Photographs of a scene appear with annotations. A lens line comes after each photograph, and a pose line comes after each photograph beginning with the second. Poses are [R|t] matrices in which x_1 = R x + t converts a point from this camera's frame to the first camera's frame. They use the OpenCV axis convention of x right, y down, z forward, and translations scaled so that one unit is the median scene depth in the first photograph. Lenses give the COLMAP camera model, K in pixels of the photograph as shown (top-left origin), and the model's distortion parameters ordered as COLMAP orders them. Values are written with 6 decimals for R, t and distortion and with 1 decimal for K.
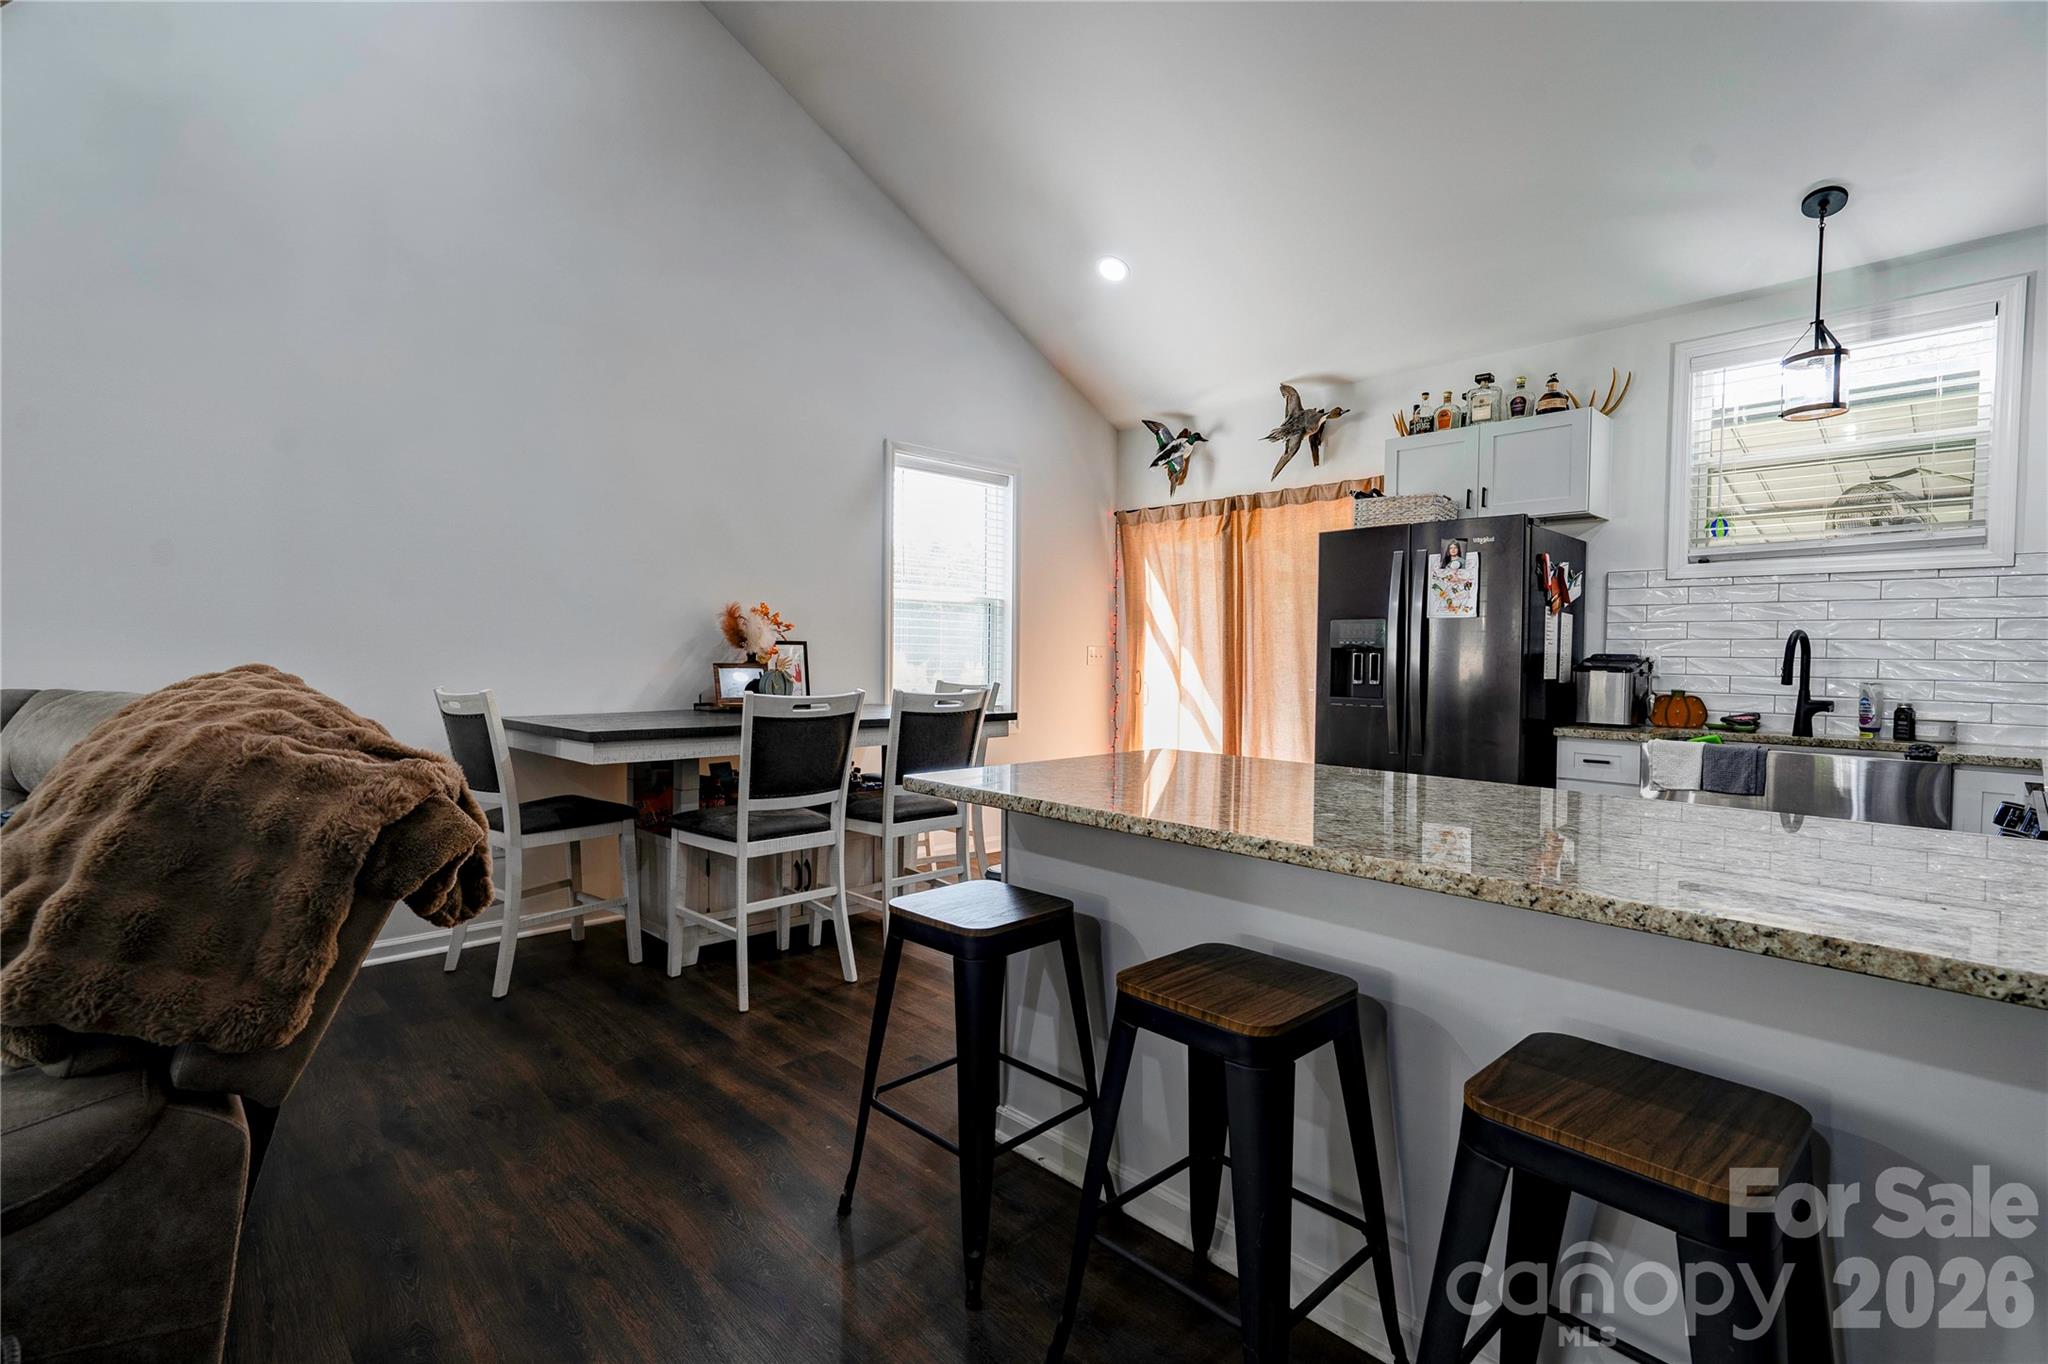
lens RADIAL K [[970.0, 0, 1006.6], [0, 970.0, 671.5], [0, 0, 1]] dist [-0.001139, 0.020085]
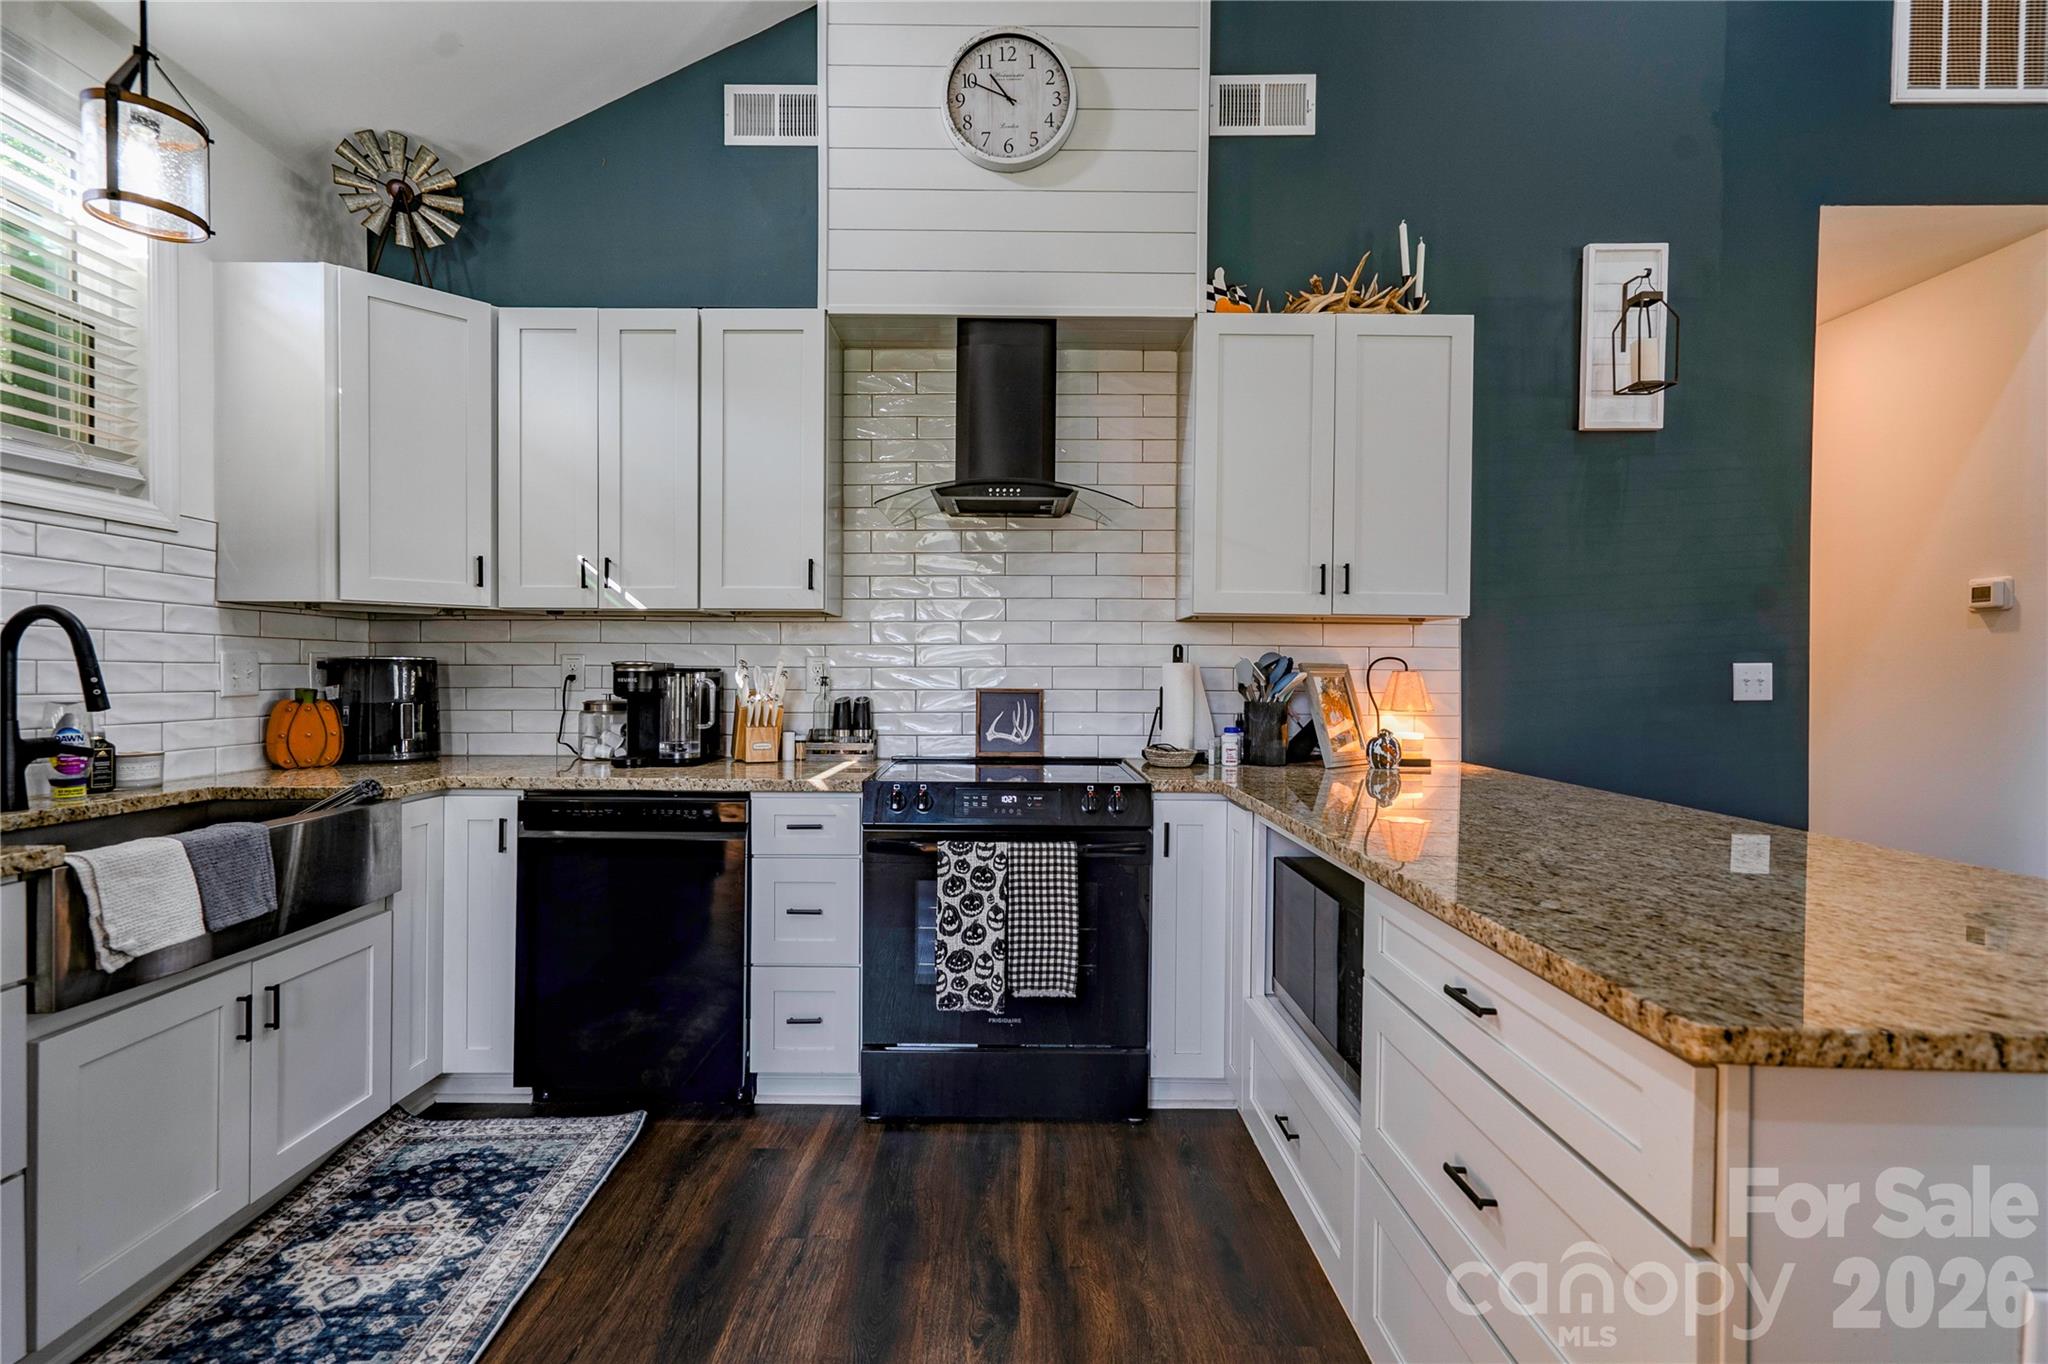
lens RADIAL K [[951.3, 0, 1021.9], [0, 951.3, 676.5], [0, 0, 1]] dist [-0.003206, 0.013234]
pose [[-0.719579, -0.022328, 0.694051, 0.063579], [-0.003640, 0.999590, 0.028384, -0.017498], [-0.694401, 0.017898, -0.719366, 0.844946]]
